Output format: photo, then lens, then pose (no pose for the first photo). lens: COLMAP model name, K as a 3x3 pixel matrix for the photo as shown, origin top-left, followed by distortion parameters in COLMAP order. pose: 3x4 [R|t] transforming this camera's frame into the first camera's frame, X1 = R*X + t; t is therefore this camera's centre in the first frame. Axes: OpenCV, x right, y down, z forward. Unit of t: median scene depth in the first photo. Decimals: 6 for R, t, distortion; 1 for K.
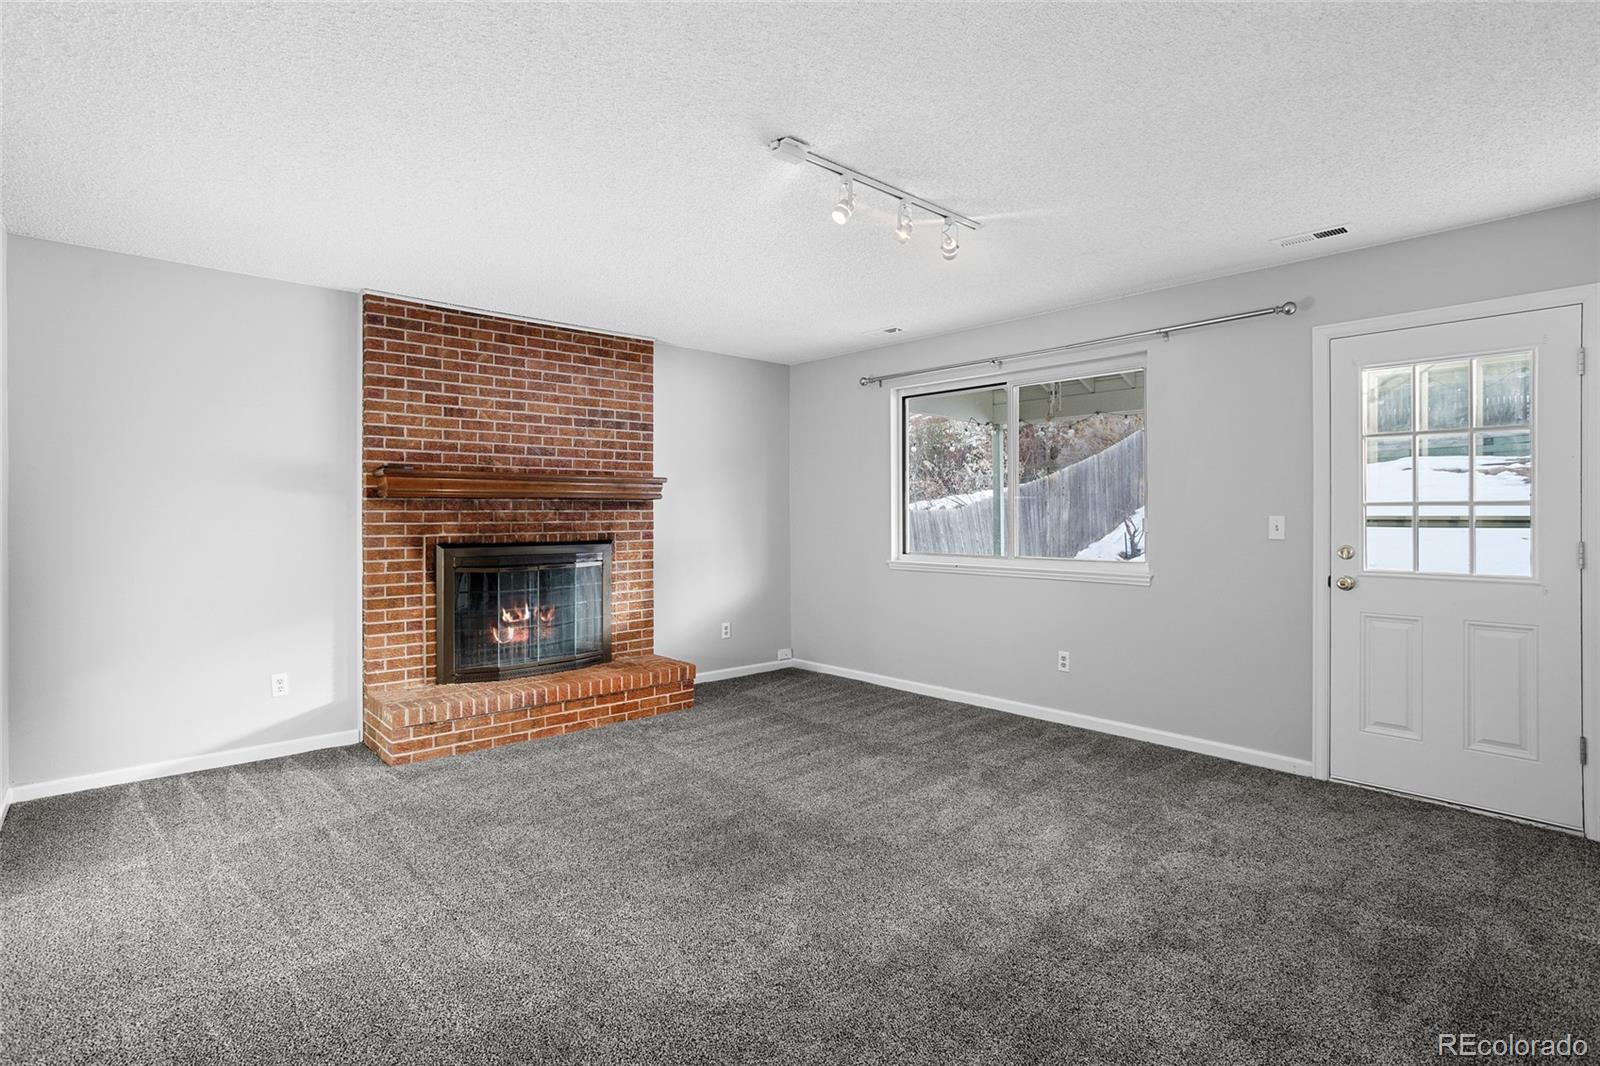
lens RADIAL K [[779.8, 0, 797.9], [0, 779.8, 518.7], [0, 0, 1]] dist [0.003869, 0.000505]
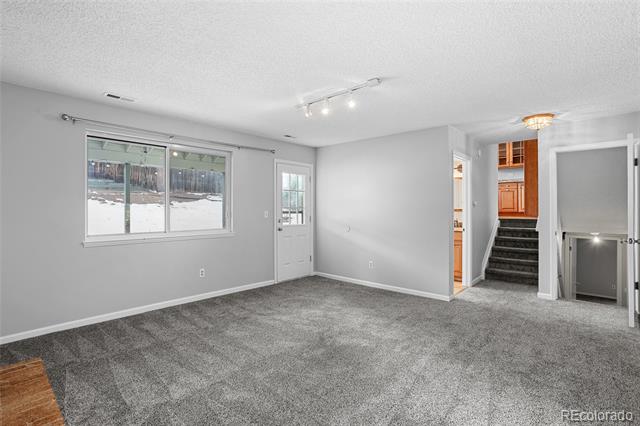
lens RADIAL K [[311.9, 0, 319.2], [0, 311.9, 212.7], [0, 0, 1]] dist [0.003869, 0.000505]
pose [[-0.072388, -0.010772, 0.997318, -0.779685], [0.004077, 0.999930, 0.011096, -0.010598], [-0.997368, 0.004869, -0.072339, 0.888491]]
